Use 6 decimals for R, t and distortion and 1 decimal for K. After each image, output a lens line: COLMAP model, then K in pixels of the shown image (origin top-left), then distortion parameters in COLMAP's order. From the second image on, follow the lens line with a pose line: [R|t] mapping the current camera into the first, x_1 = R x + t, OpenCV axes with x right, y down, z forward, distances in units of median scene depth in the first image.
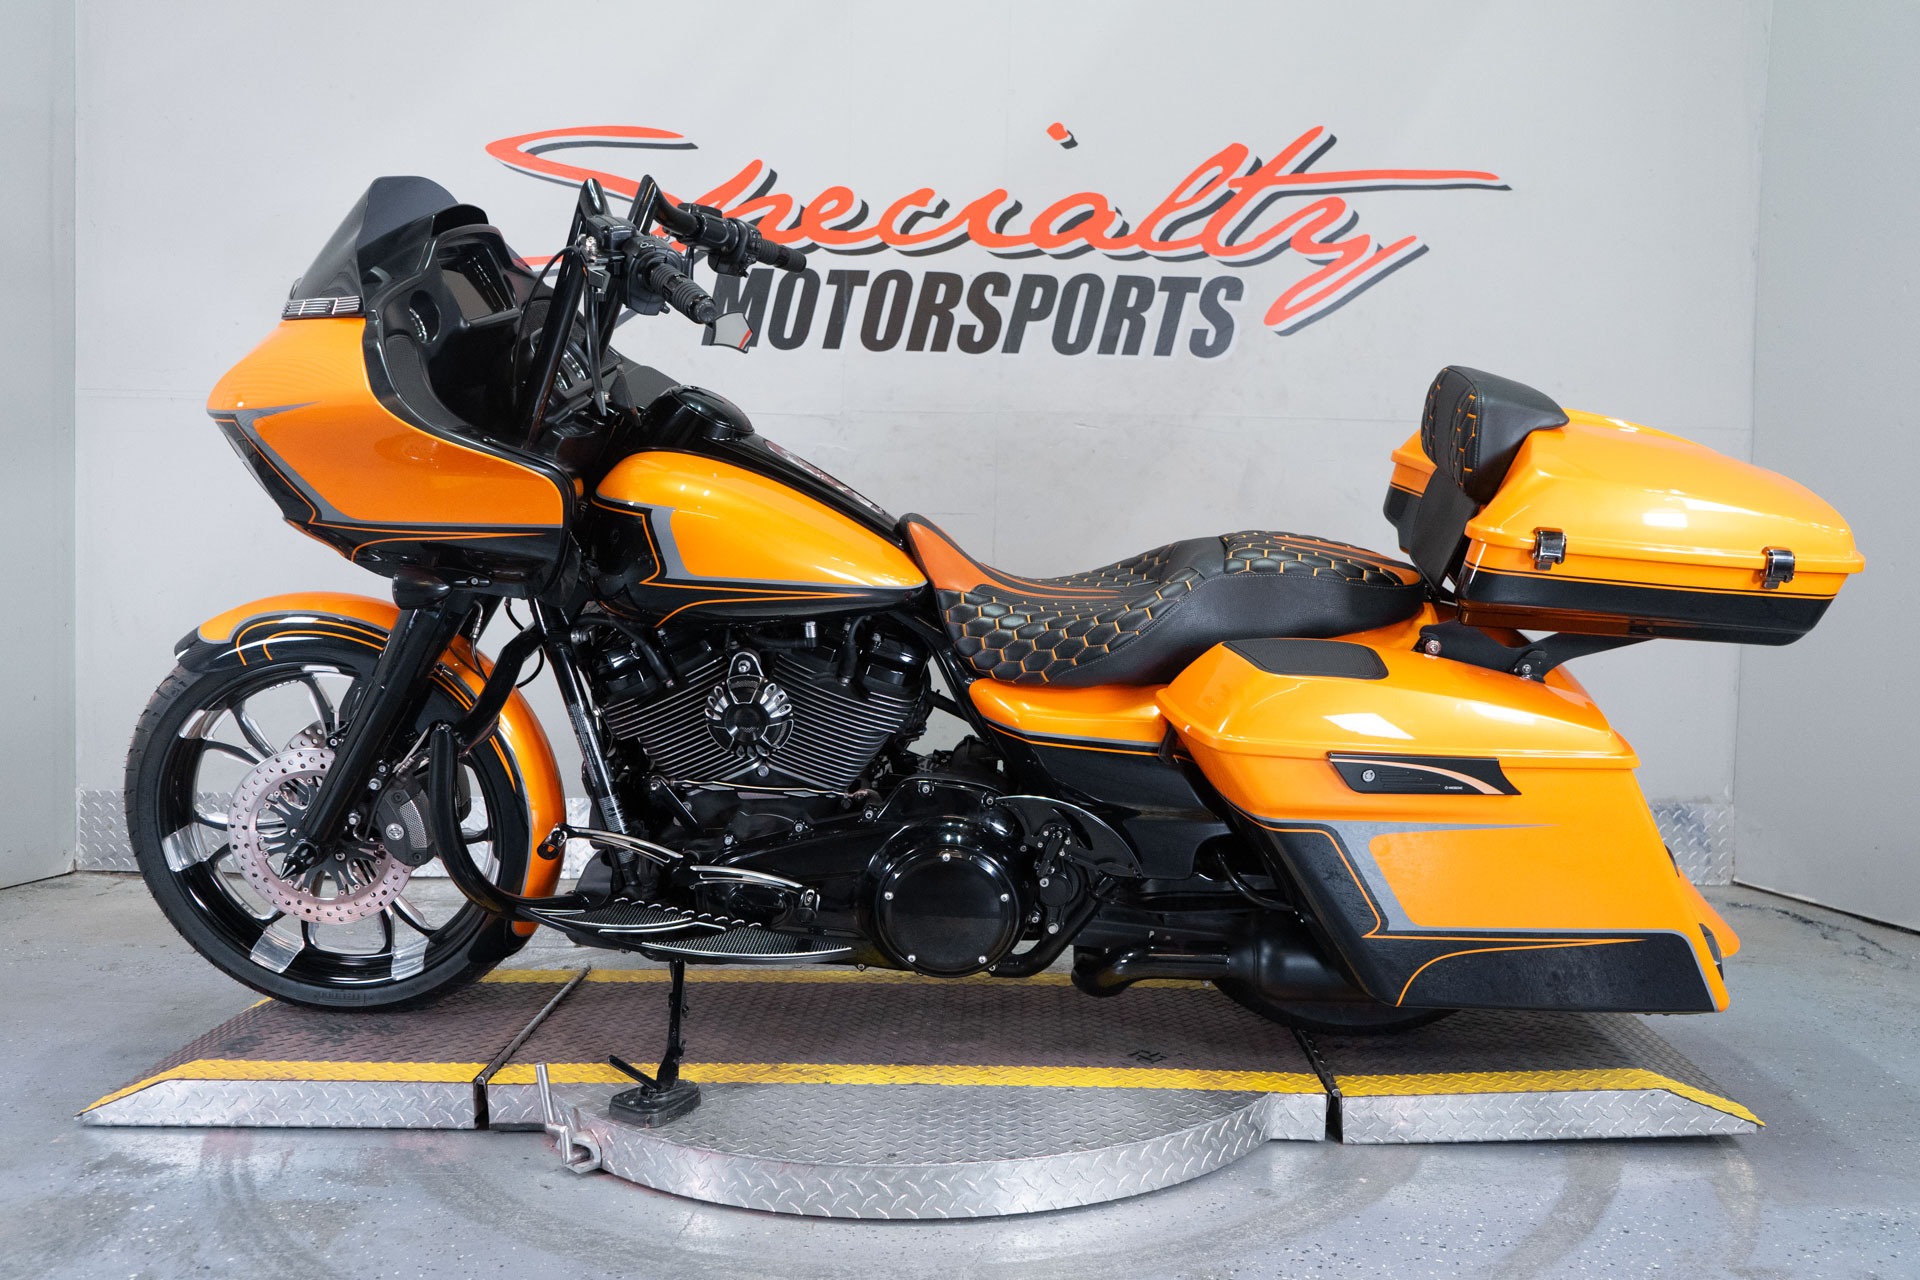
lens RADIAL K [[1688.2, 0, 963.5], [0, 1688.2, 638.6], [0, 0, 1]] dist [-0.002721, -0.000410]
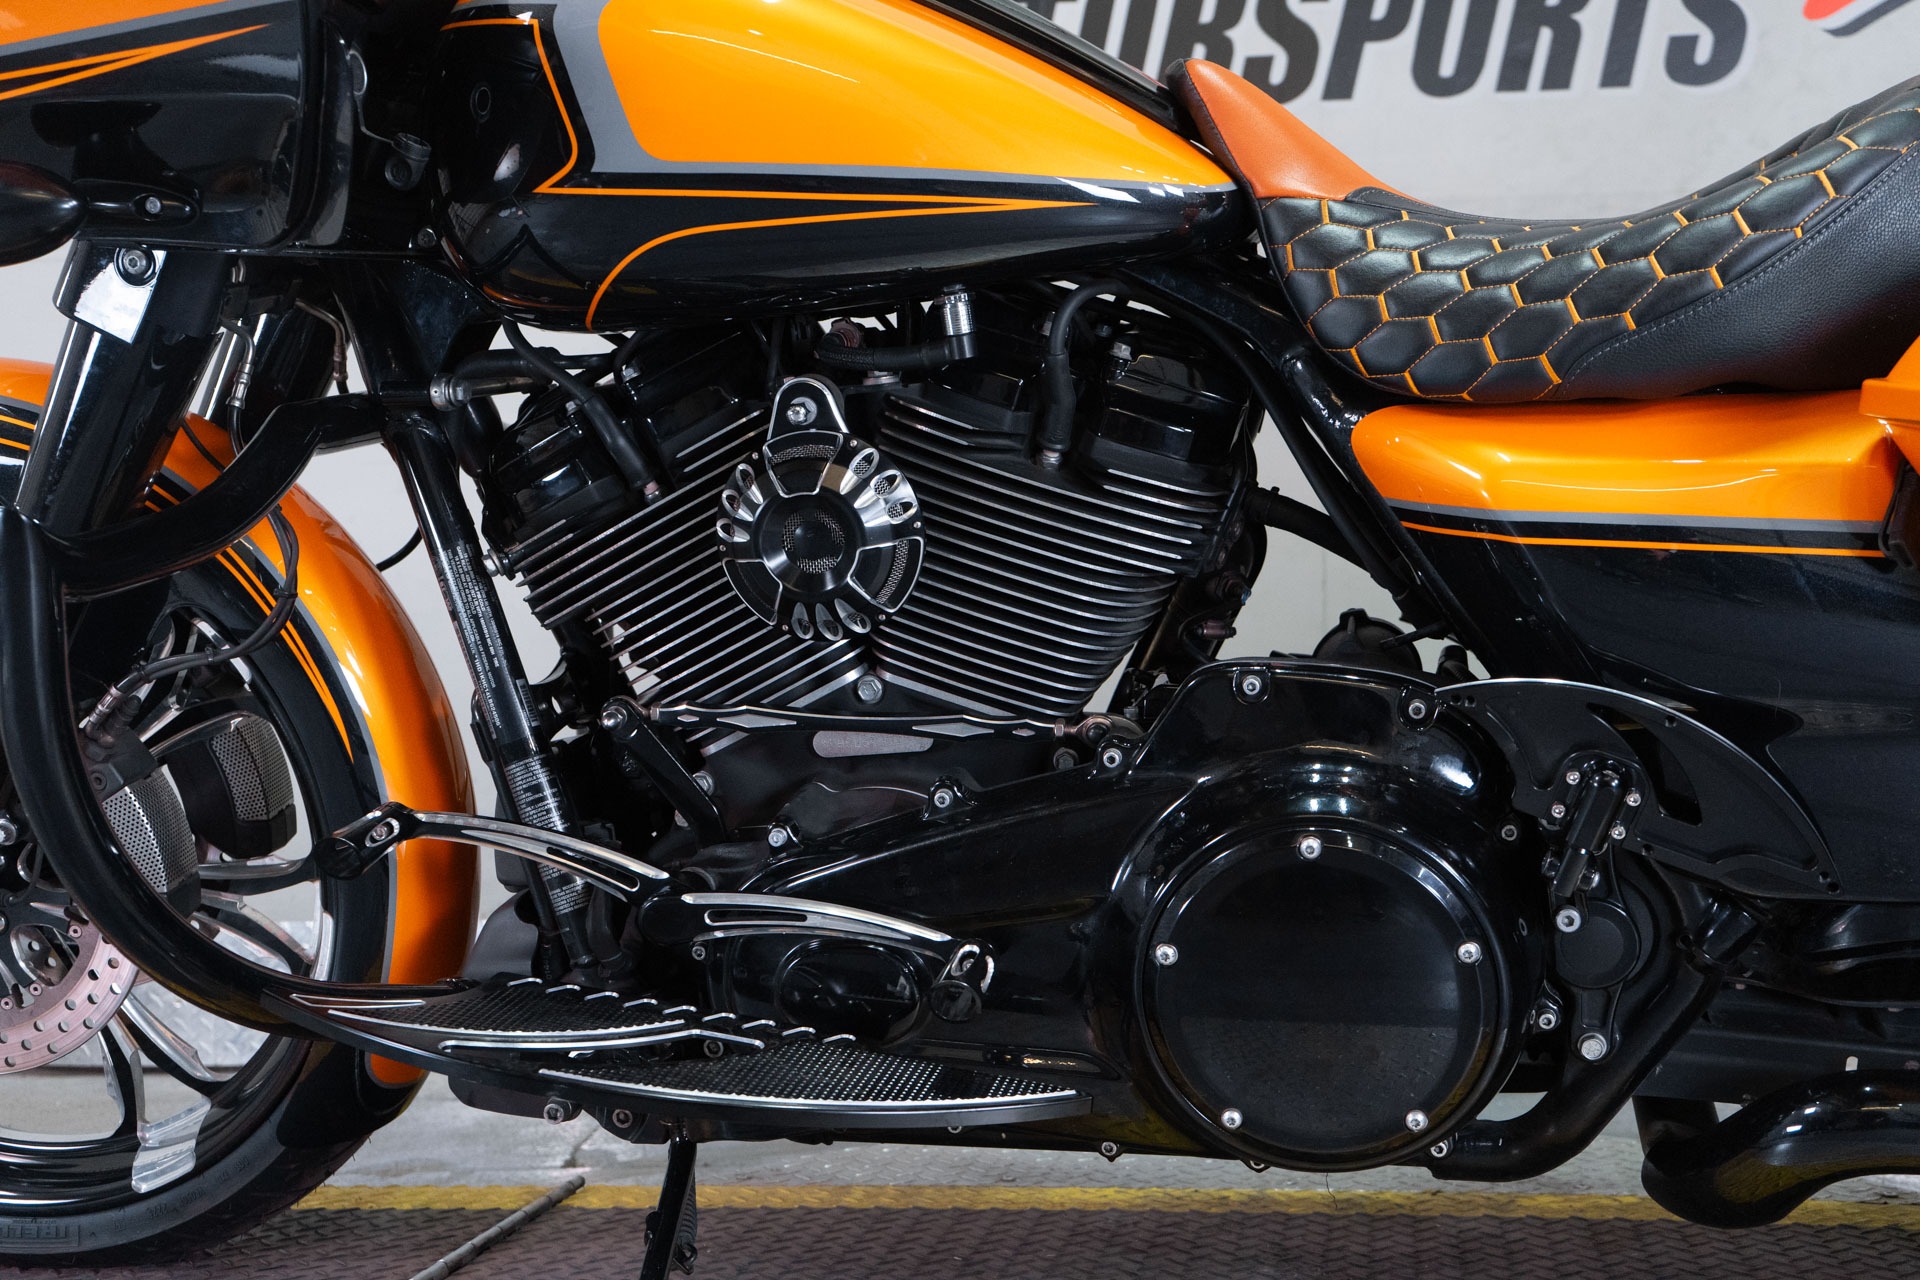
lens RADIAL K [[2207.8, 0, 938.0], [0, 2207.8, 546.5], [0, 0, 1]] dist [0.026046, 0.000000]
pose [[0.991204, -0.038508, -0.126615, -0.016972], [0.021928, 0.991295, -0.129820, 0.073580], [0.130512, 0.125902, 0.983420, 0.281404]]
